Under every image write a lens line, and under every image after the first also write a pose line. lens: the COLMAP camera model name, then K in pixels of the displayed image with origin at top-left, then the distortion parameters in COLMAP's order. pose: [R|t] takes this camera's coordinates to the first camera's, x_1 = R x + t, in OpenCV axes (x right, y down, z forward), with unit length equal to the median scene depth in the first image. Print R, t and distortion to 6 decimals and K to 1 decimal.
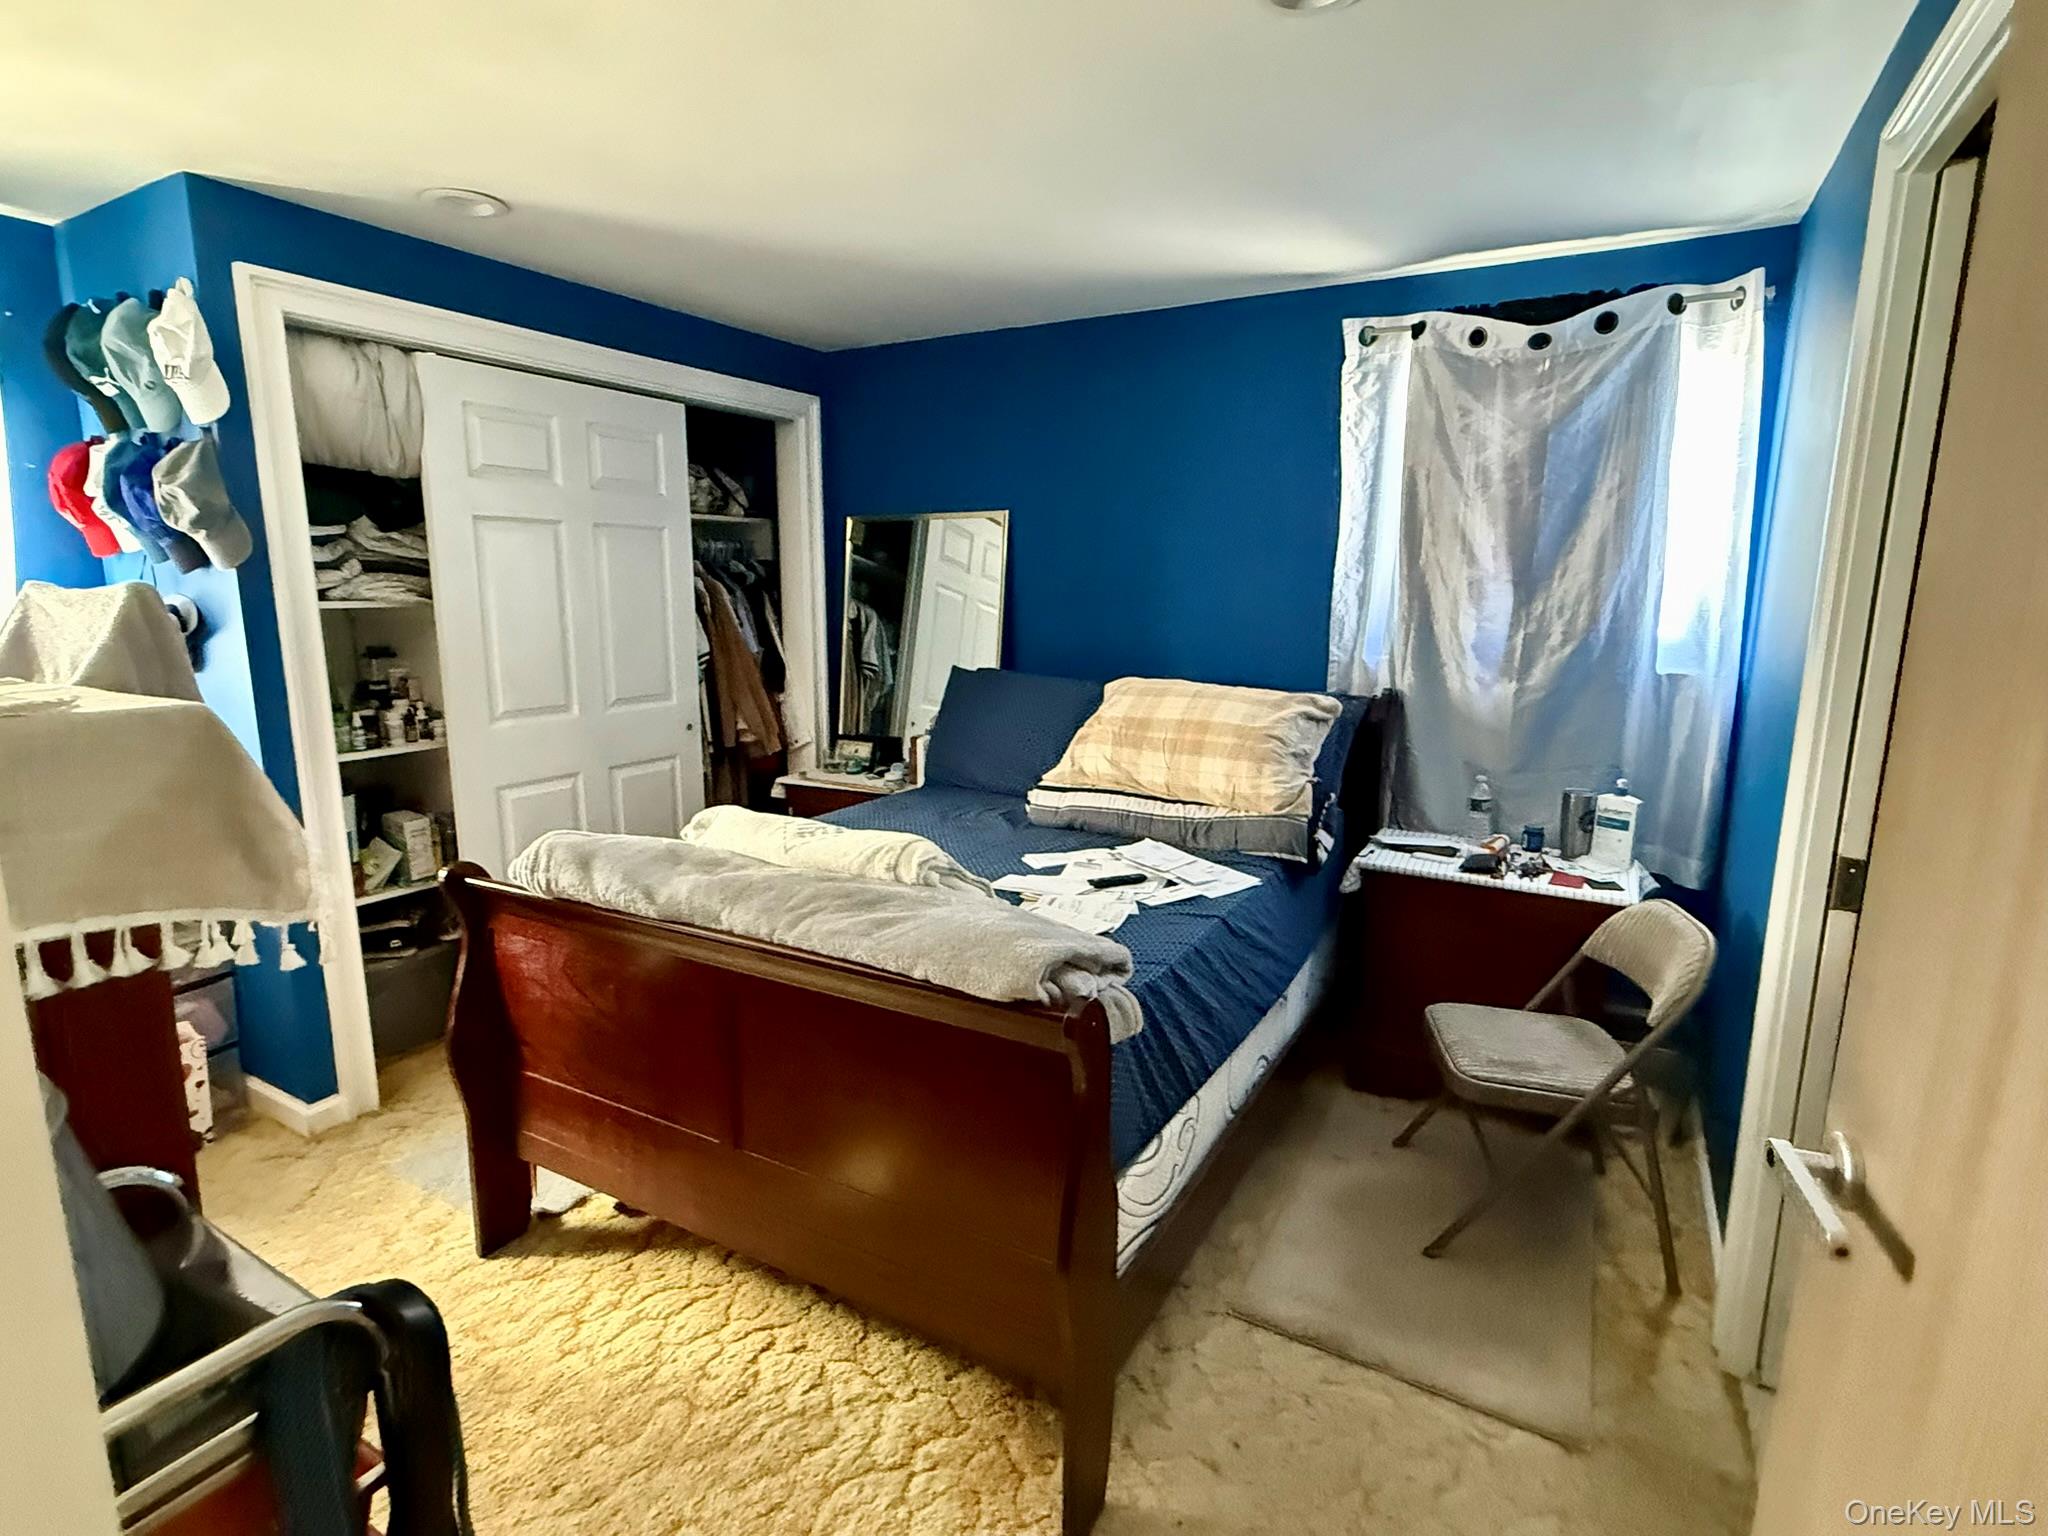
lens RADIAL K [[1021.5, 0, 1014.6], [0, 1021.5, 769.4], [0, 0, 1]] dist [-0.002137, 0.000534]
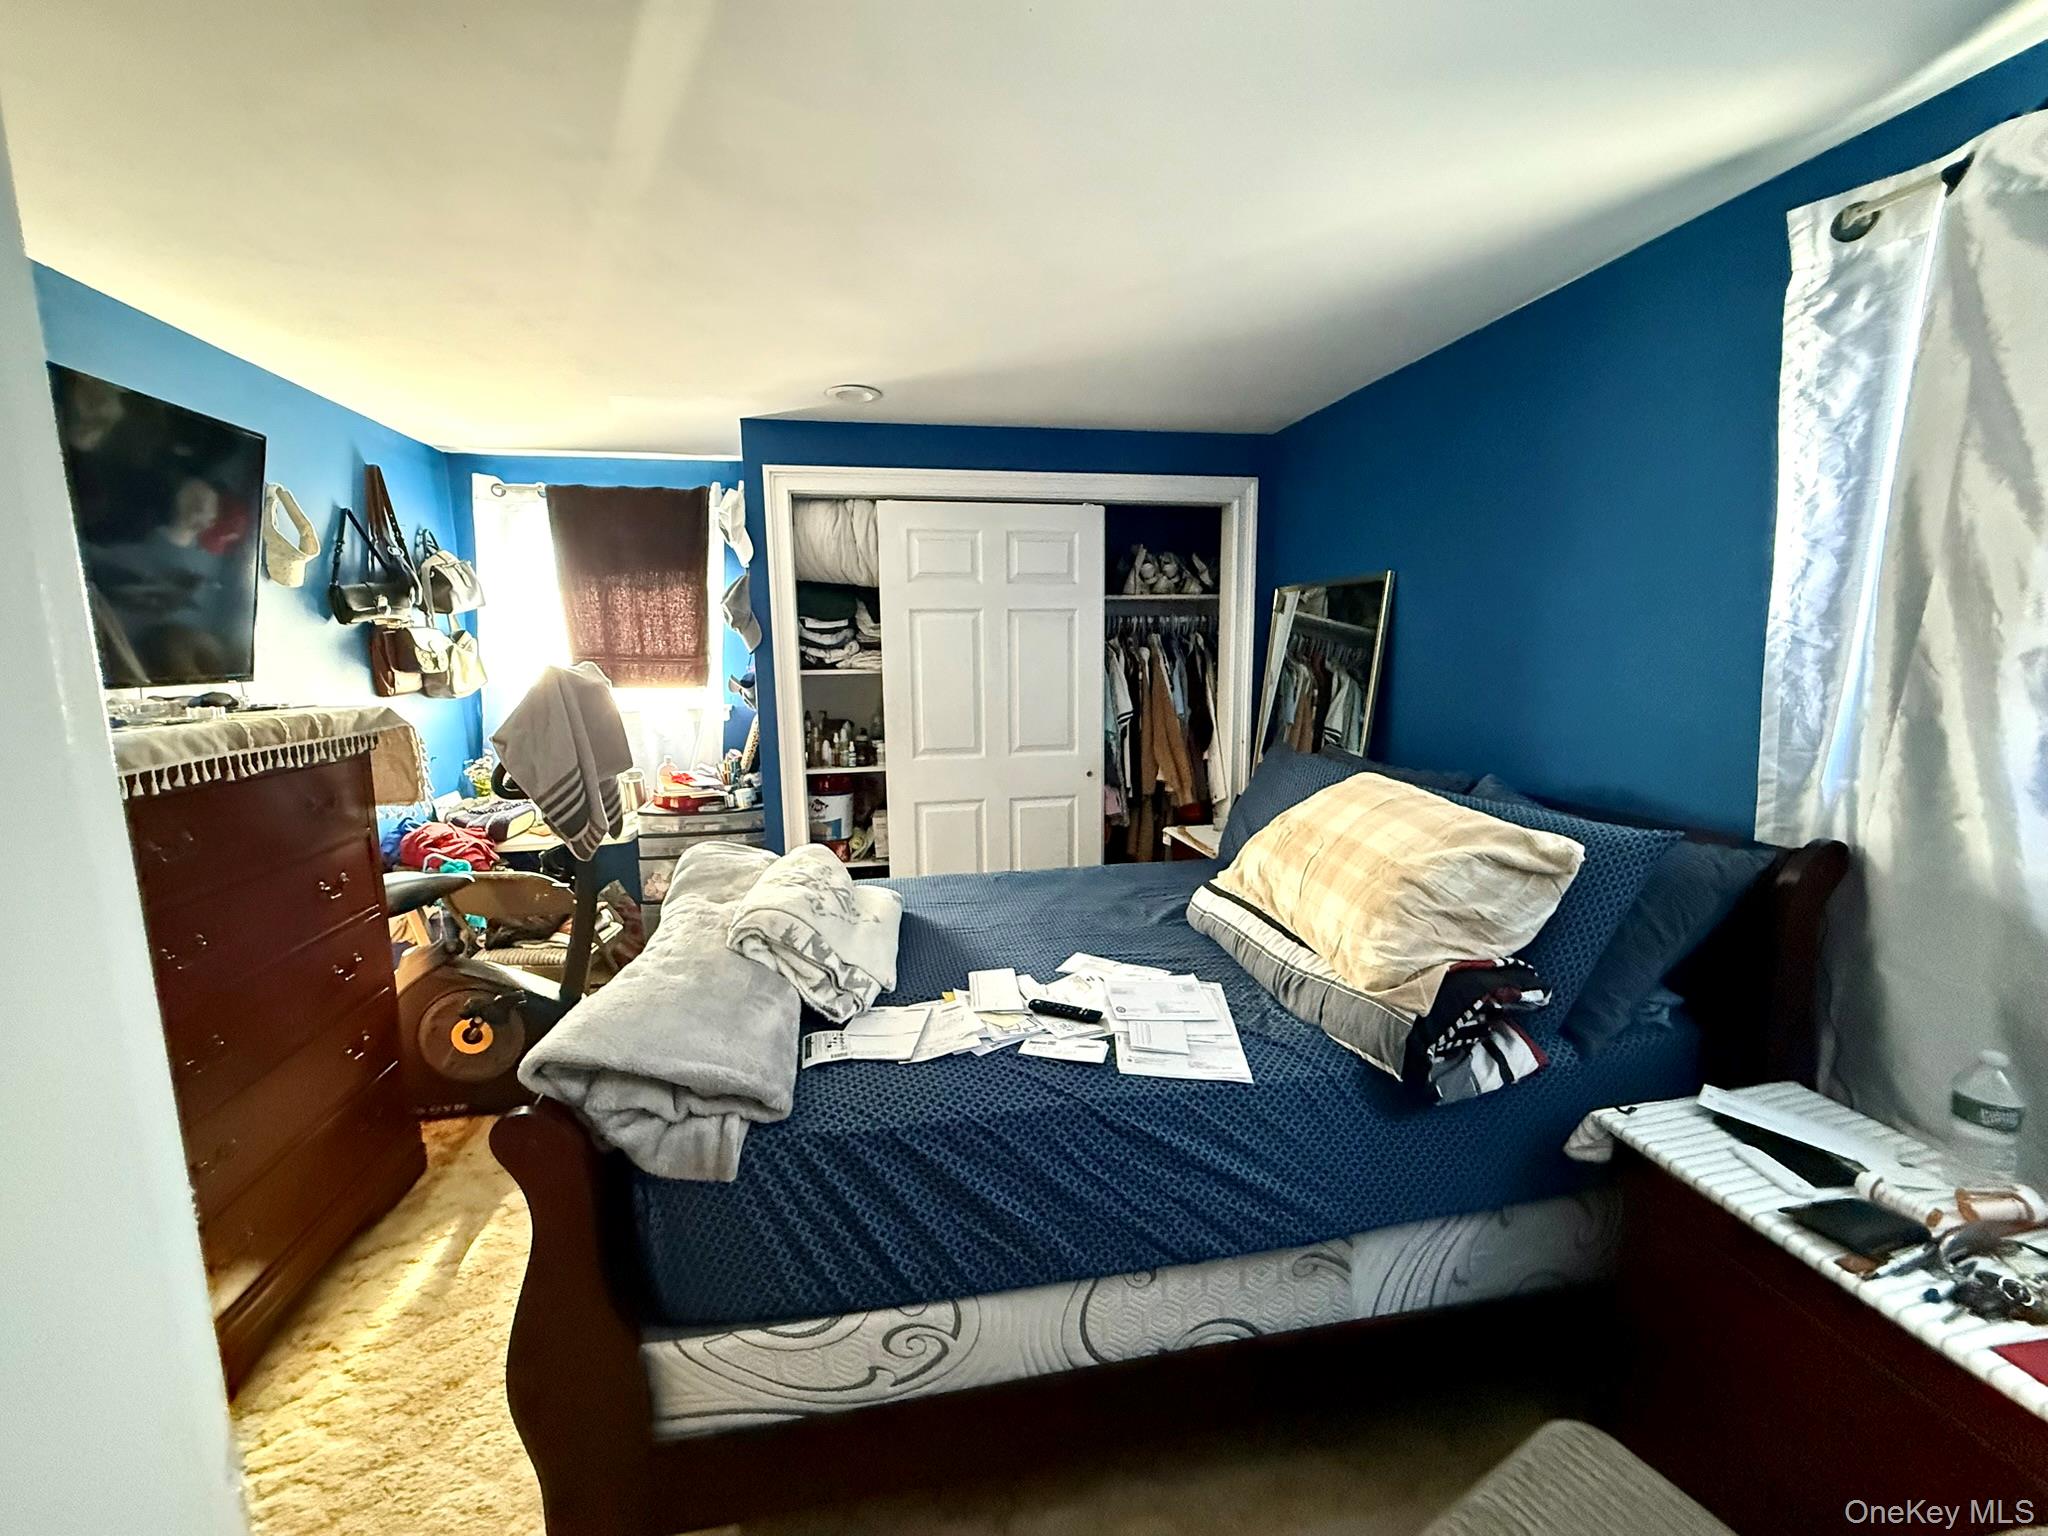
lens RADIAL K [[811.8, 0, 1021.5], [0, 811.8, 765.7], [0, 0, 1]] dist [-0.001544, -0.000768]
pose [[0.649494, 0.099291, -0.753856, 0.438984], [-0.122827, 0.992117, 0.024850, -0.082130], [0.750381, 0.076454, 0.656569, 0.399719]]
